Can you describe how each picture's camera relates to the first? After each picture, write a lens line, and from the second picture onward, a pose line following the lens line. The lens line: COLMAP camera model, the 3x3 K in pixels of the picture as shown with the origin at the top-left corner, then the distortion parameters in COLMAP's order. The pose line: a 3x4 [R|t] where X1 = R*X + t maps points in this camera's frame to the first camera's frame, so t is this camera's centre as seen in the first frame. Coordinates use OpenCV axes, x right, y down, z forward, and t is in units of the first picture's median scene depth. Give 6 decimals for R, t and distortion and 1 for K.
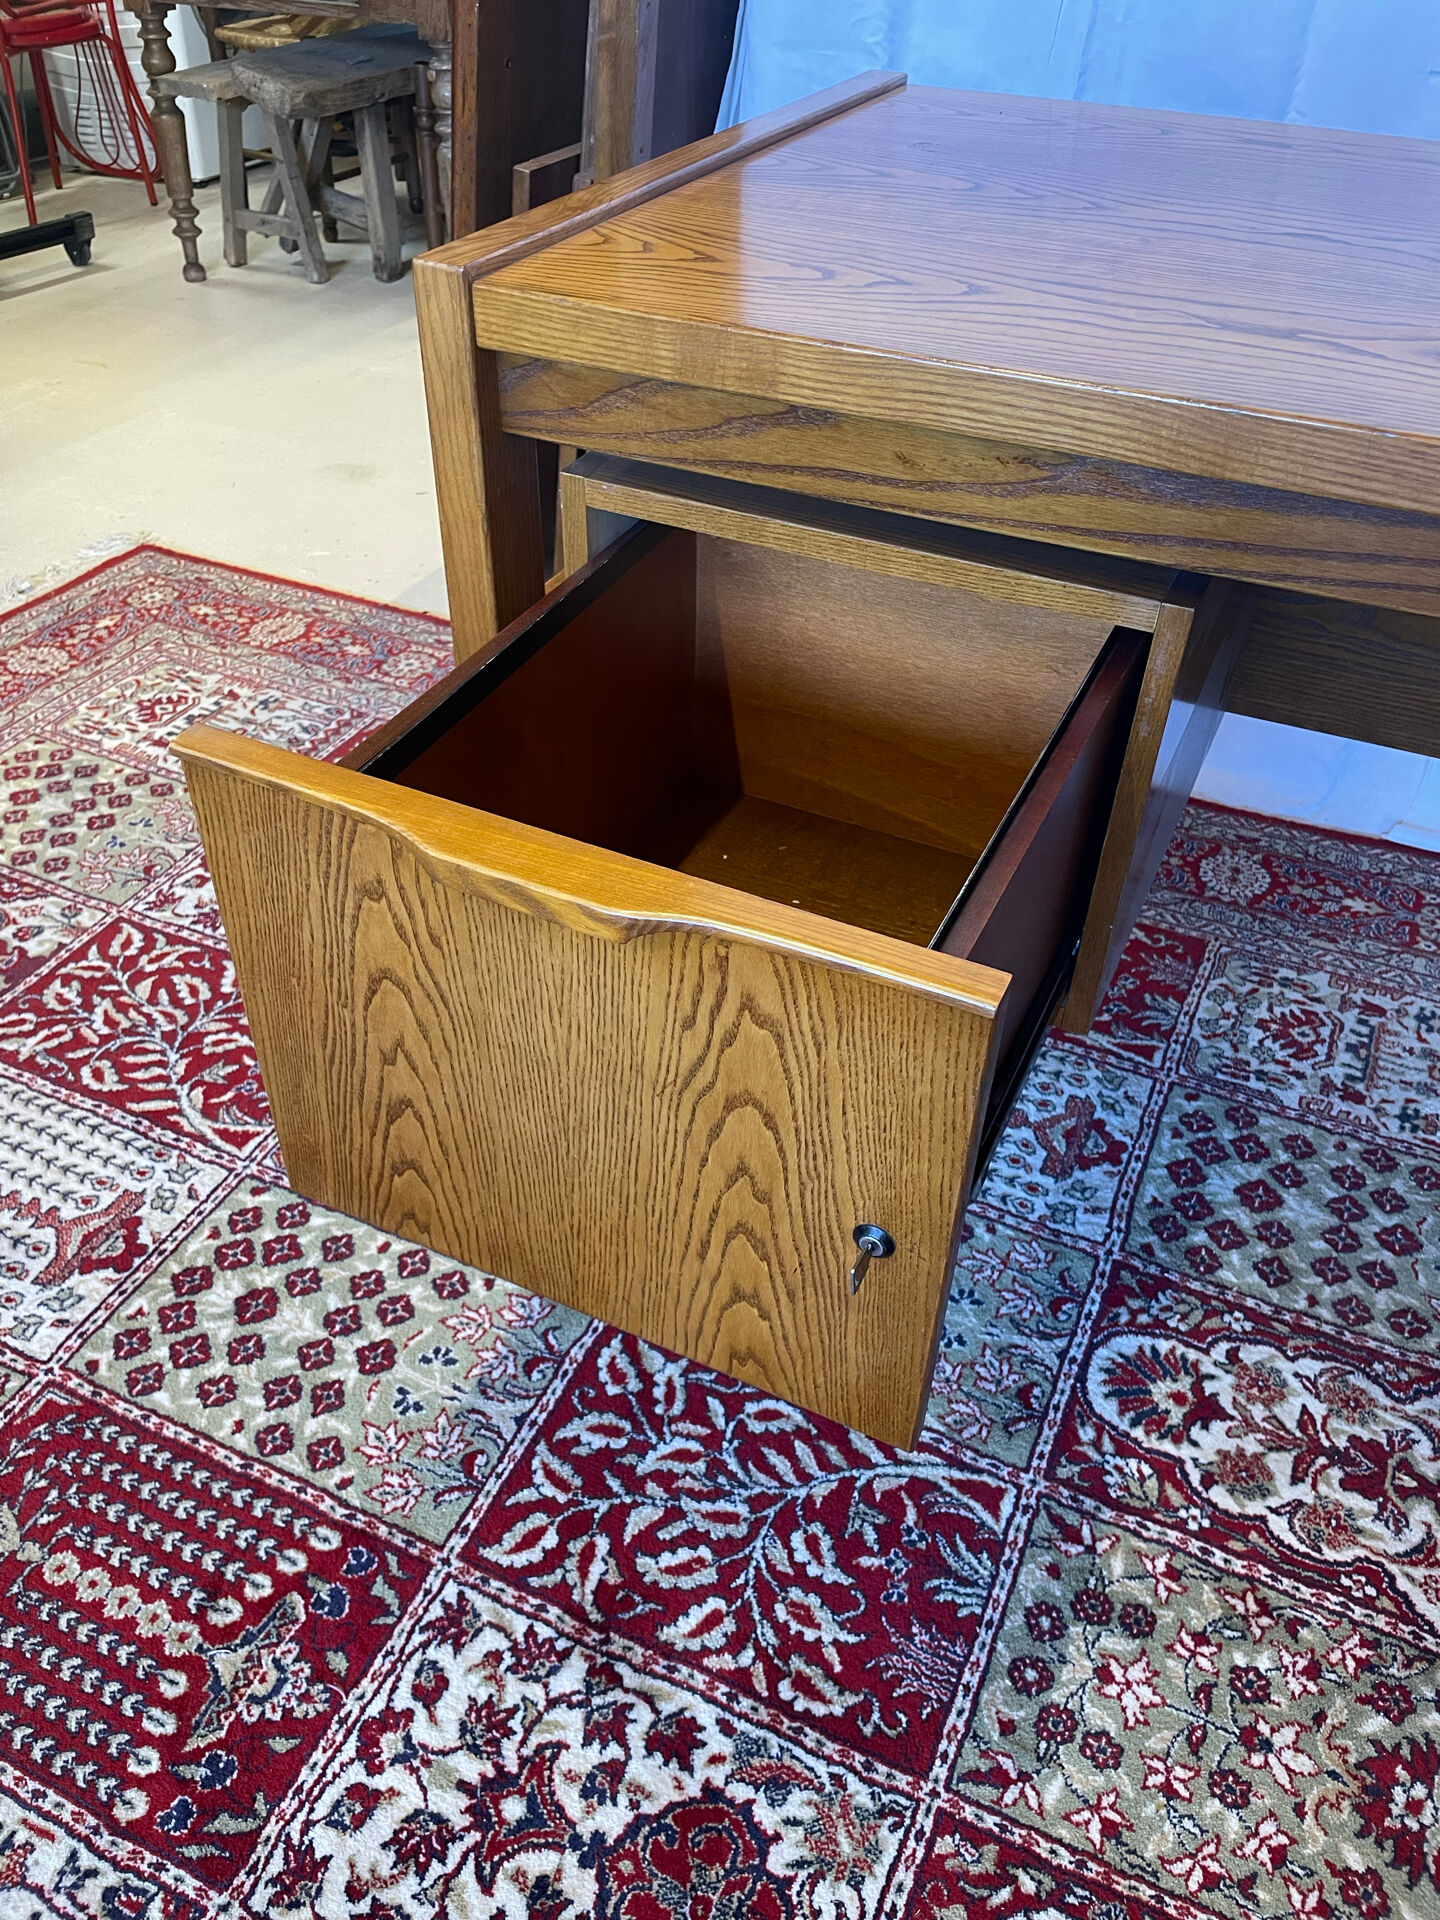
lens RADIAL K [[1468.4, 0, 707.8], [0, 1468.4, 965.4], [0, 0, 1]] dist [0.077523, -0.109187]
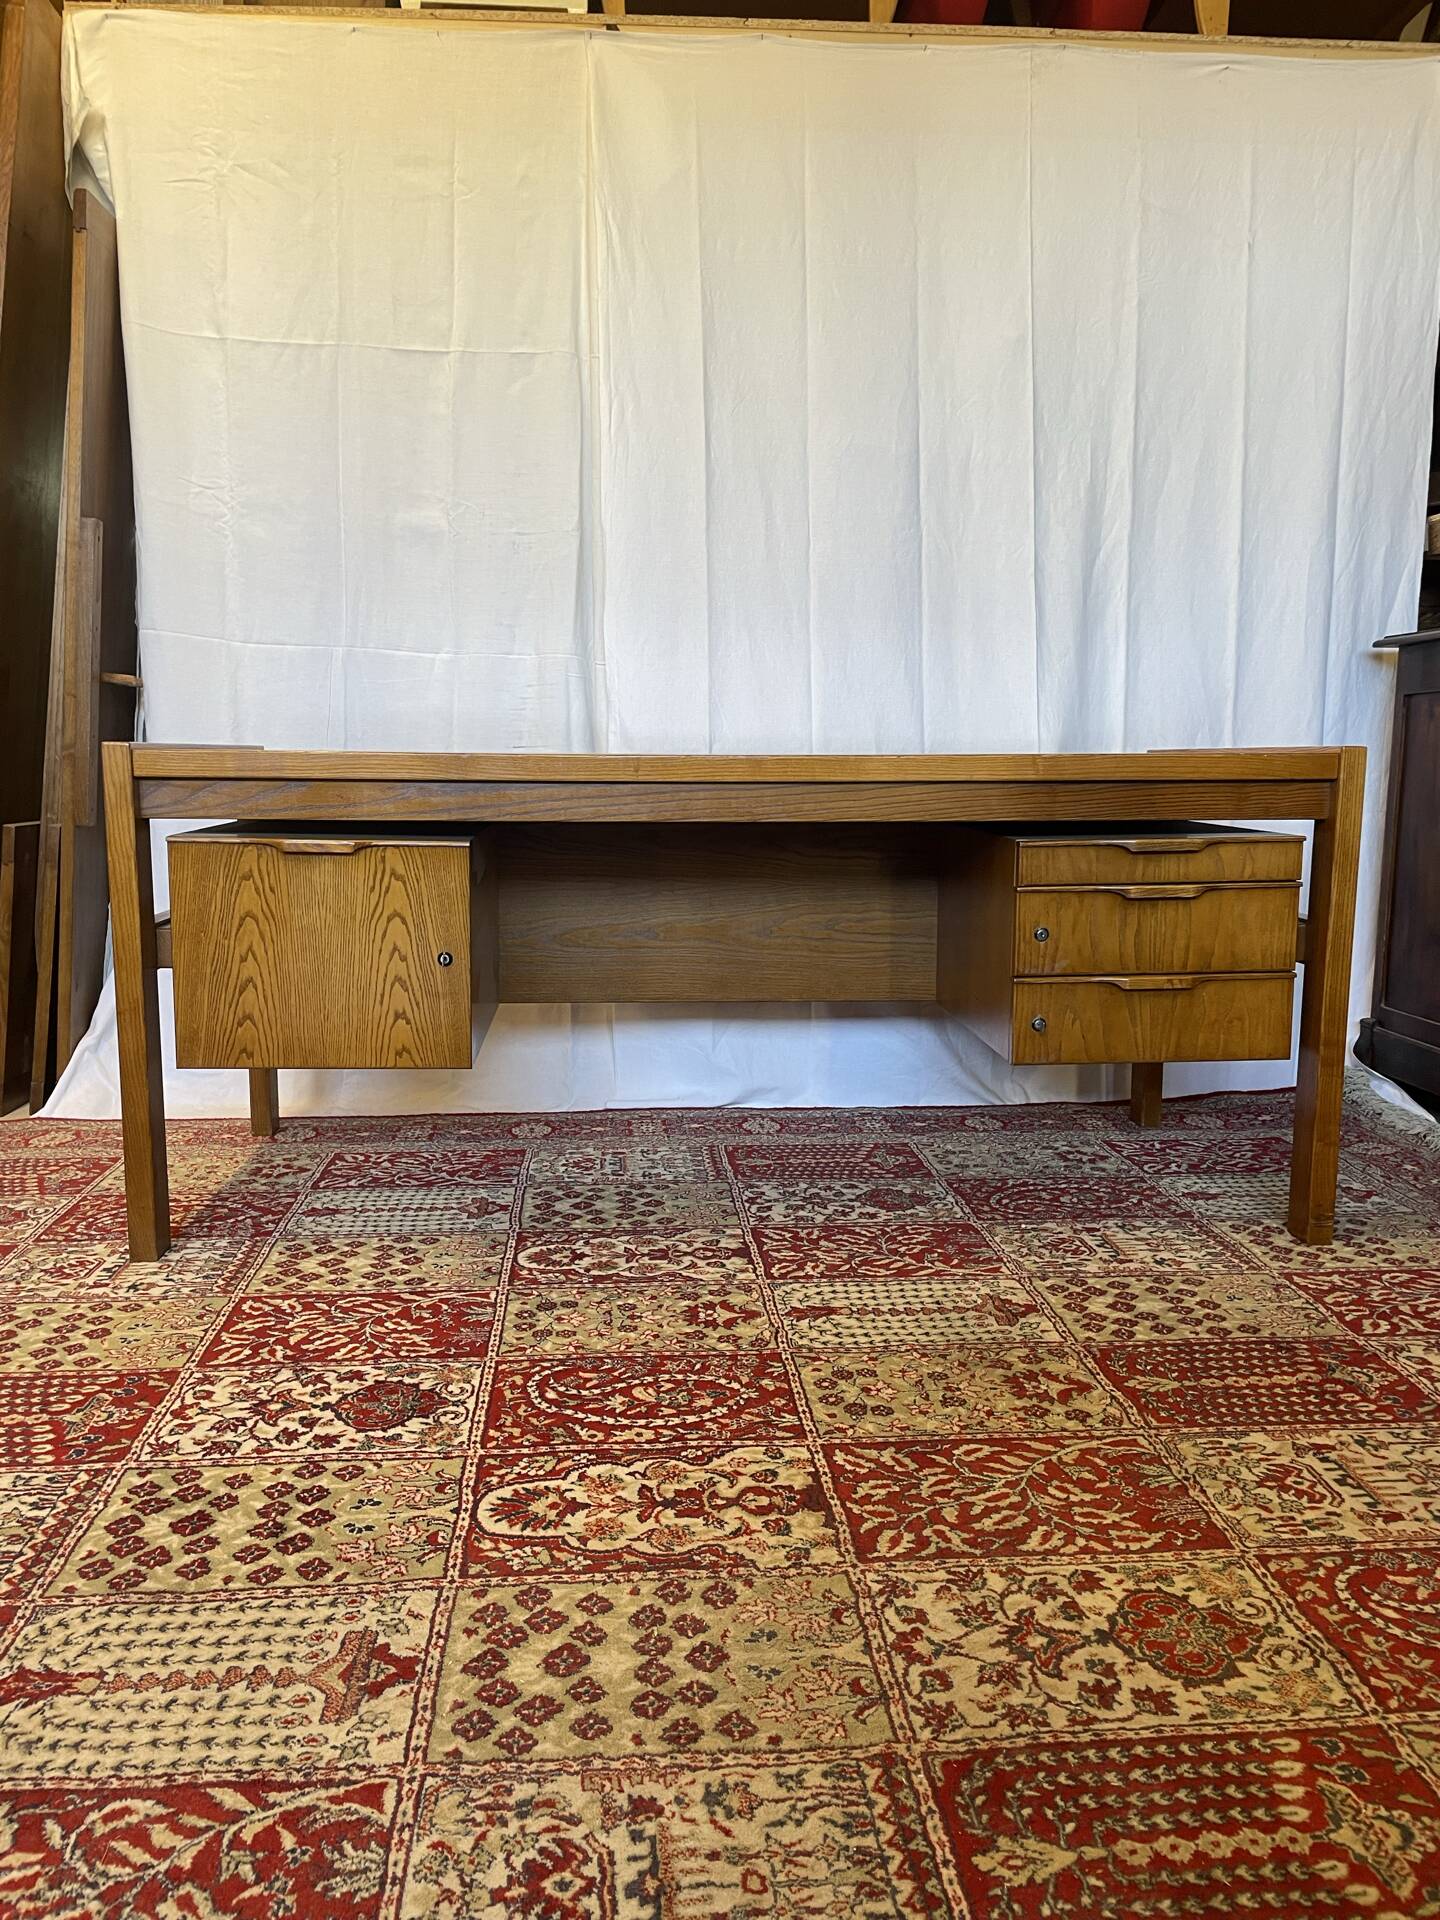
lens RADIAL K [[1451.1, 0, 697.4], [0, 1451.1, 965.0], [0, 0, 1]] dist [0.093102, -0.140032]
pose [[0.874022, -0.080172, 0.479226, -0.423224], [0.315179, 0.844187, -0.433603, 0.896765], [-0.369793, 0.530020, 0.763106, -0.722587]]
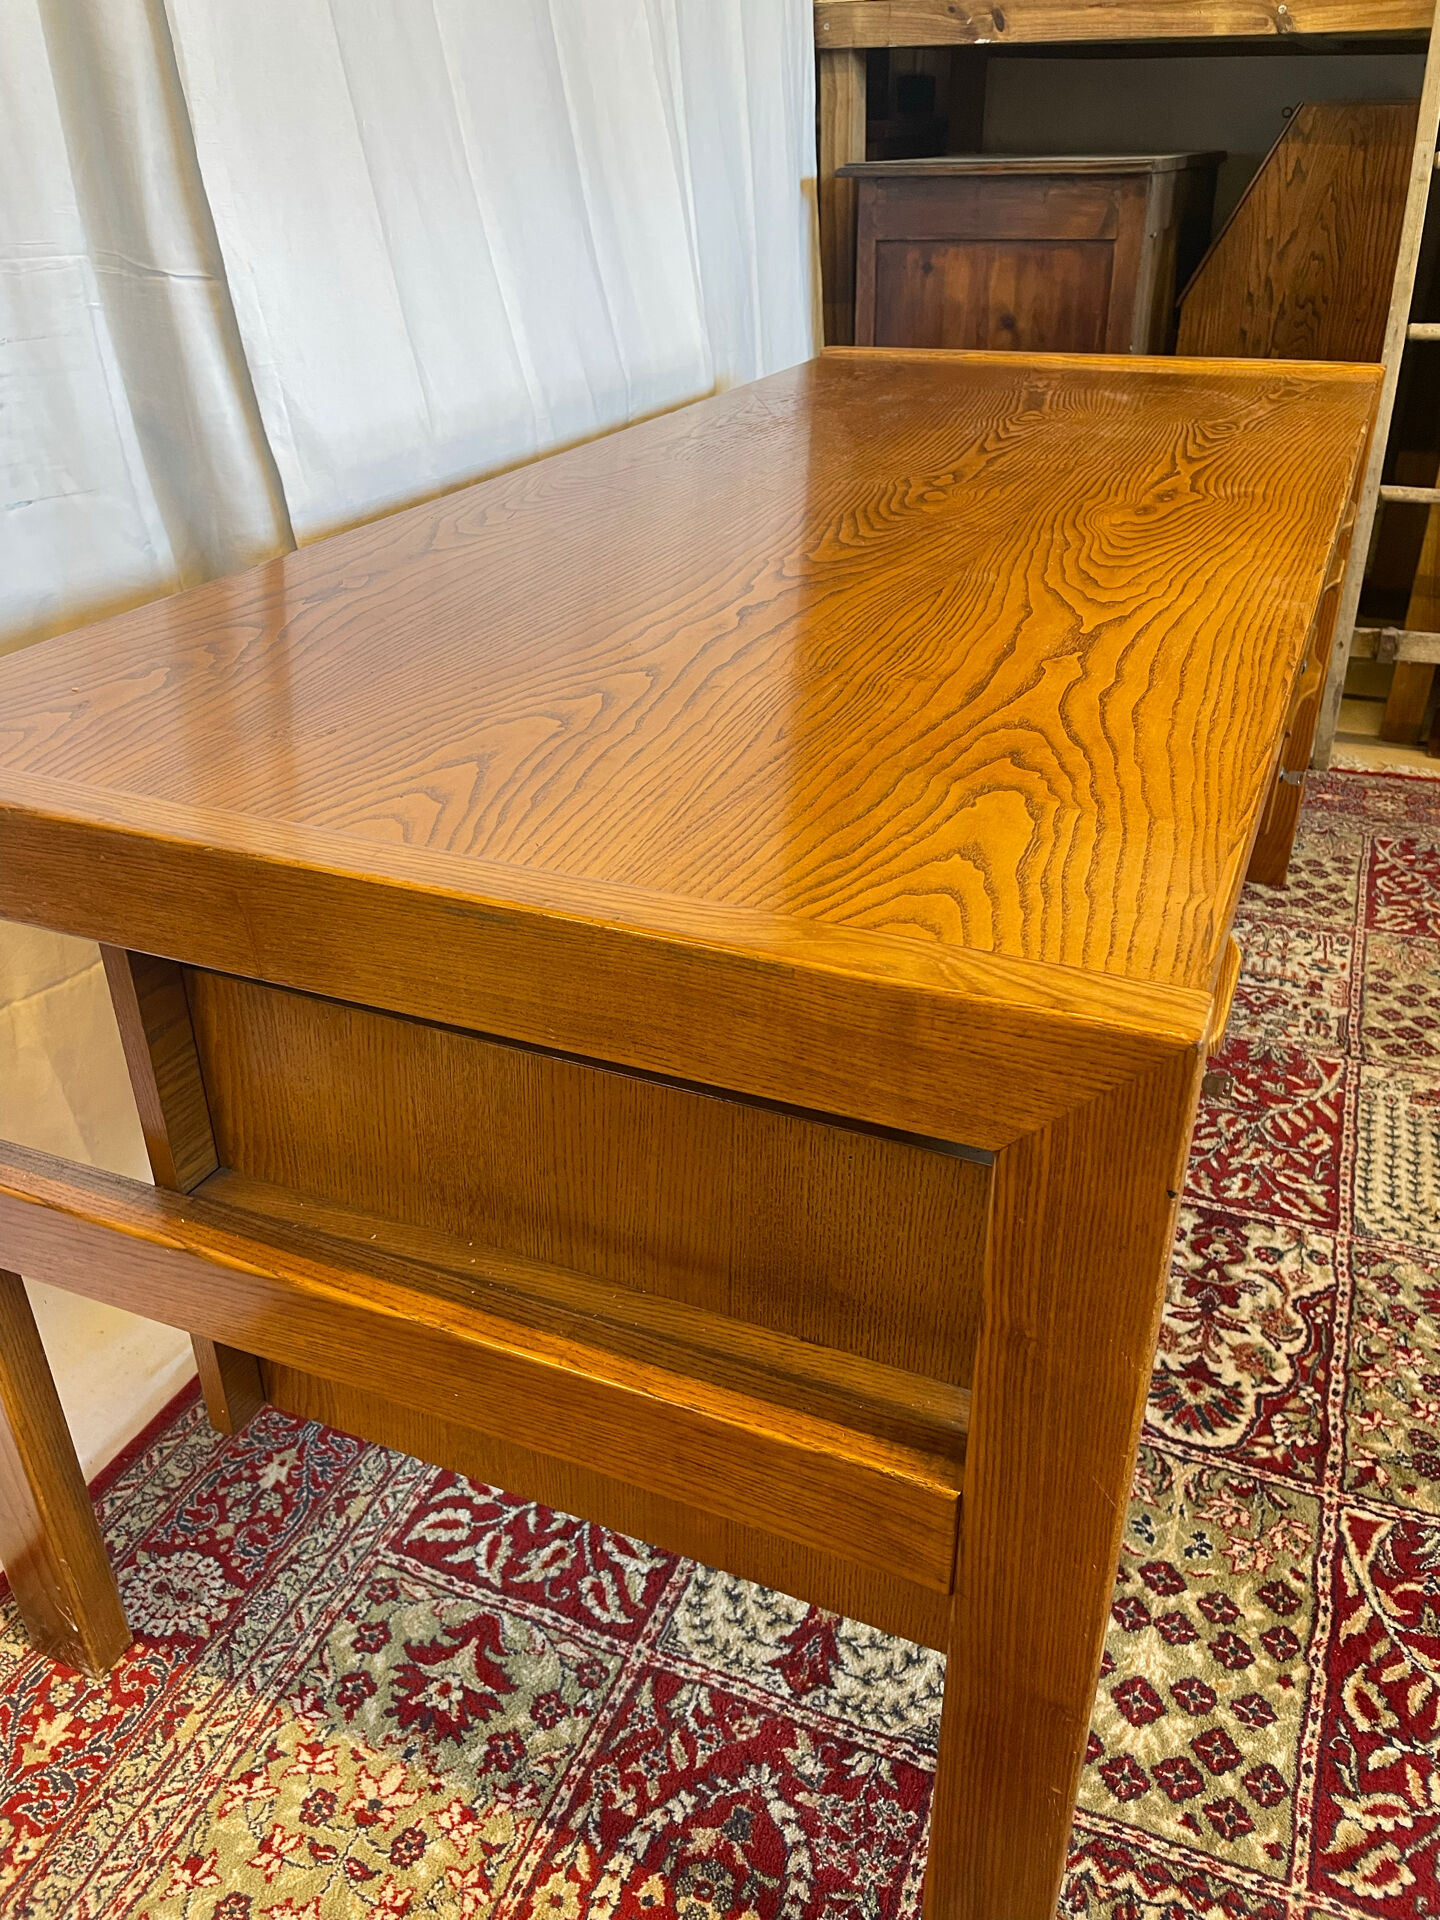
lens RADIAL K [[1468.4, 0, 710.3], [0, 1468.4, 949.8], [0, 0, 1]] dist [0.068013, -0.098606]
pose [[-0.040552, -0.493872, 0.868588, -0.563430], [0.644789, 0.651137, 0.400335, -0.710781], [-0.763284, 0.576291, 0.292038, 0.803283]]
